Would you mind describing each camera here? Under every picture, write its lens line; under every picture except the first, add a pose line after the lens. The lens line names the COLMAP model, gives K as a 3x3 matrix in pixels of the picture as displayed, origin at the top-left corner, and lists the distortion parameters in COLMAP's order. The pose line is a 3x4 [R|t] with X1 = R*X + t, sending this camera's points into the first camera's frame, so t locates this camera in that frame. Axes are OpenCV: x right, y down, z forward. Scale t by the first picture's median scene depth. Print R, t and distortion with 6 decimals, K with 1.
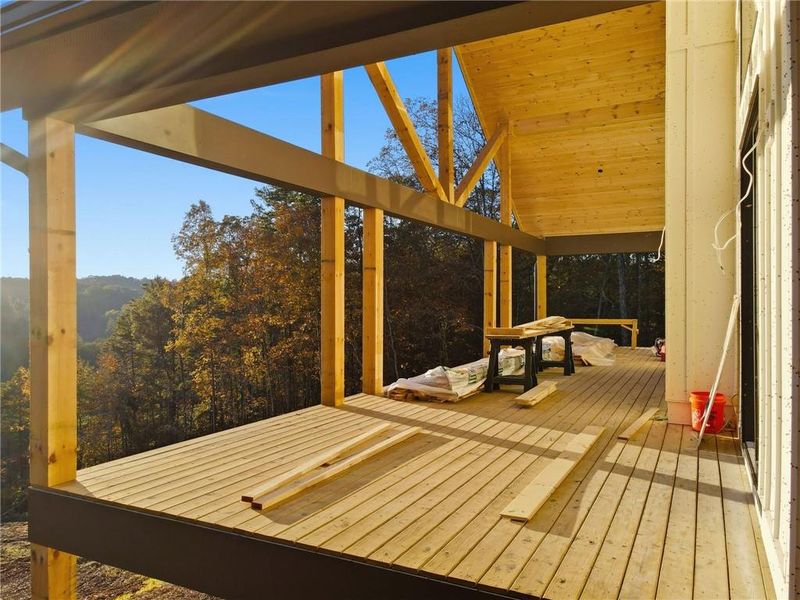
lens RADIAL K [[589.6, 0, 402.3], [0, 589.6, 302.3], [0, 0, 1]] dist [0.008791, 0.008216]
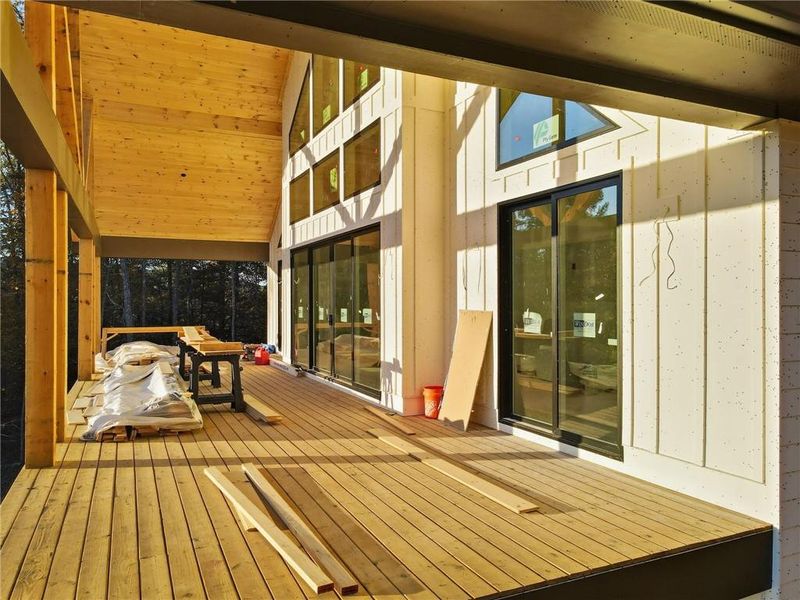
lens RADIAL K [[589.6, 0, 402.4], [0, 589.6, 300.3], [0, 0, 1]] dist [0.008791, 0.008216]
pose [[0.609737, 0.007441, 0.792569, -0.640247], [-0.000426, 0.999959, -0.009061, -0.022857], [-0.792604, 0.005187, 0.609715, 0.364047]]
